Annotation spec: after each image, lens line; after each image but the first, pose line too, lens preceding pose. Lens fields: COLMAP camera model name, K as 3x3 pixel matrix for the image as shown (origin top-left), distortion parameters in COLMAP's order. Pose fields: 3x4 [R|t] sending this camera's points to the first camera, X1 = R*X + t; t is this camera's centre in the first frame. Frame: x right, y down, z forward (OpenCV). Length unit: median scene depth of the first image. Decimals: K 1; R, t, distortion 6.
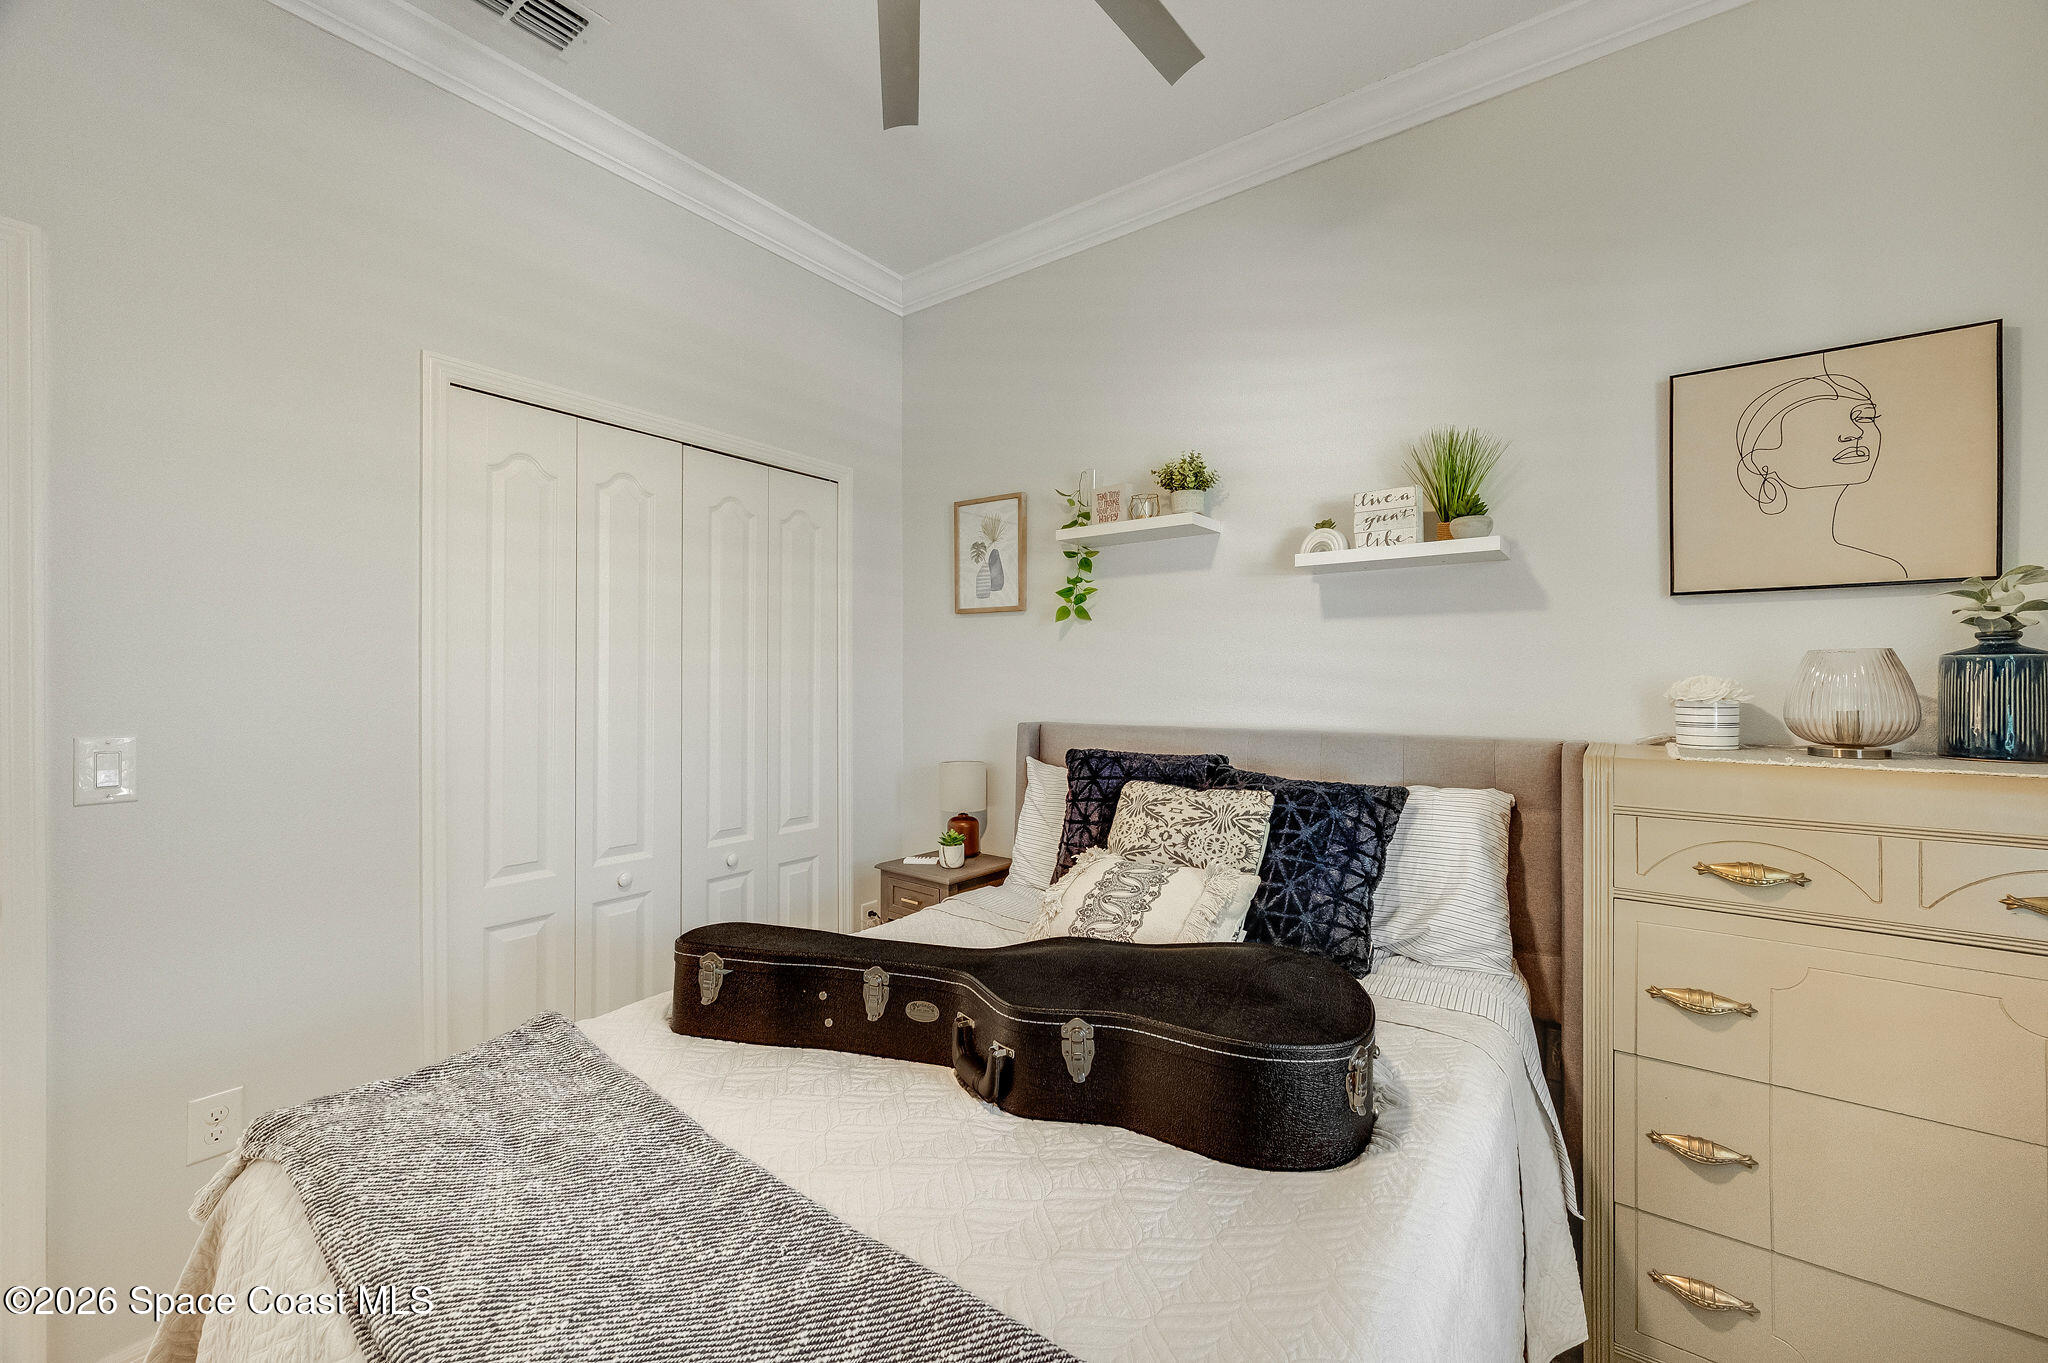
lens RADIAL K [[822.1, 0, 1027.4], [0, 822.1, 687.9], [0, 0, 1]] dist [-0.001644, -0.000073]
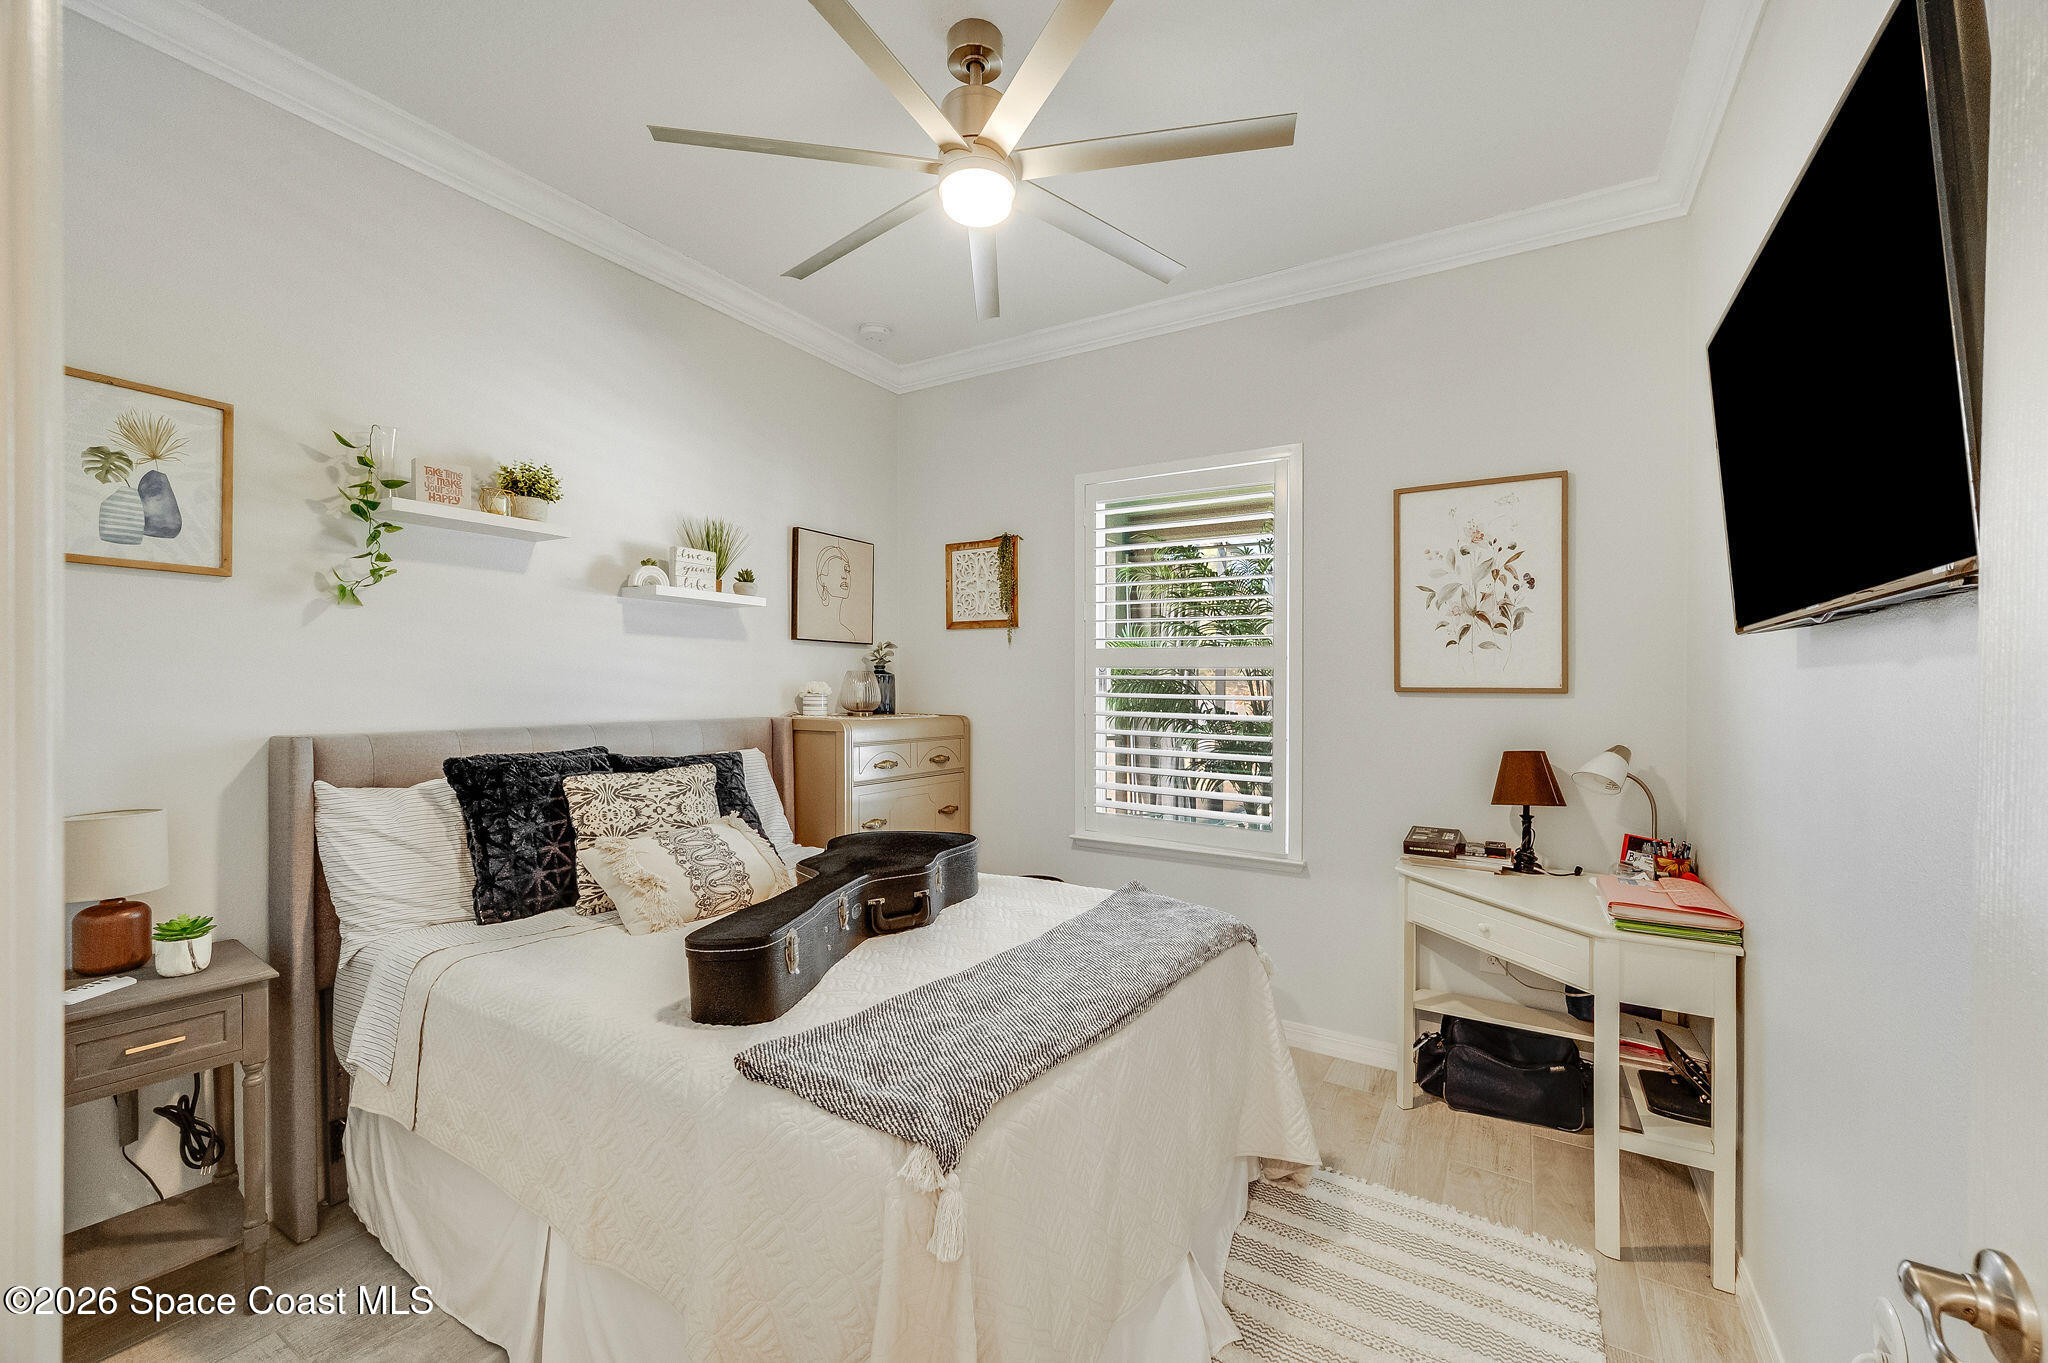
lens RADIAL K [[822.1, 0, 1027.4], [0, 822.1, 687.9], [0, 0, 1]] dist [-0.001644, -0.000073]
pose [[-0.093730, -0.008408, 0.995562, -1.037822], [-0.005618, 0.999953, 0.007917, -0.013516], [-0.995582, -0.004851, -0.093772, 0.543216]]
